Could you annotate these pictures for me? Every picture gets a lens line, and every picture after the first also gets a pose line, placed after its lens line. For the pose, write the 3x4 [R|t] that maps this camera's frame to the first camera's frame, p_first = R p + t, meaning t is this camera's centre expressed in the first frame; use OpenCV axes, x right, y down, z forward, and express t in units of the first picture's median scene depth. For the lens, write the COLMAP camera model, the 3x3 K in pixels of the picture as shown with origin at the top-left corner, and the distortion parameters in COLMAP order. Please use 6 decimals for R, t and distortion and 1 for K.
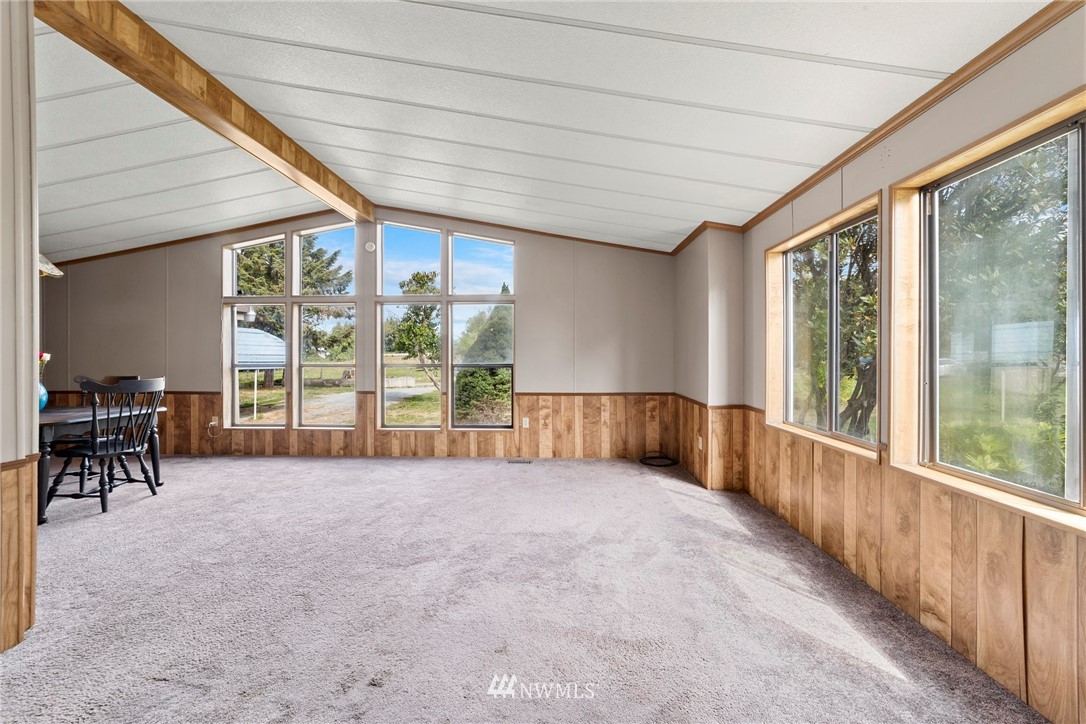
lens RADIAL K [[422.9, 0, 542.8], [0, 422.9, 353.8], [0, 0, 1]] dist [-0.013390, -0.000021]
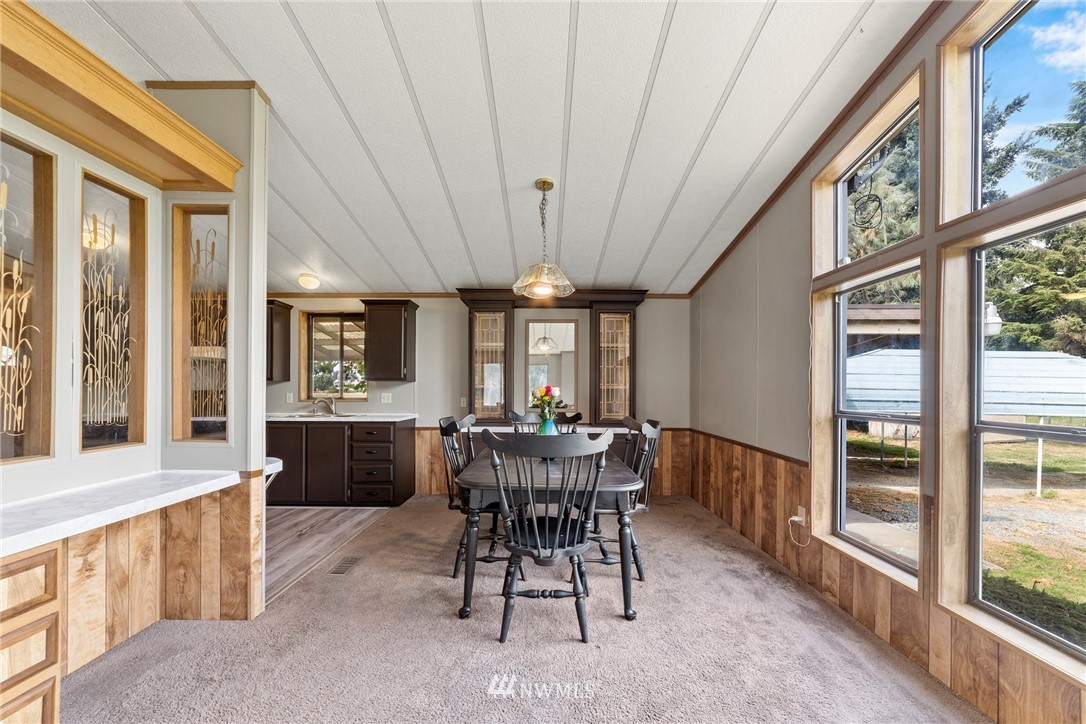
lens RADIAL K [[430.1, 0, 544.0], [0, 430.1, 384.9], [0, 0, 1]] dist [-0.013164, 0.000551]
pose [[0.043693, -0.002186, -0.999043, -0.255507], [-0.009468, 0.999952, -0.002602, -0.001157], [0.999000, 0.009572, 0.043670, 0.652808]]
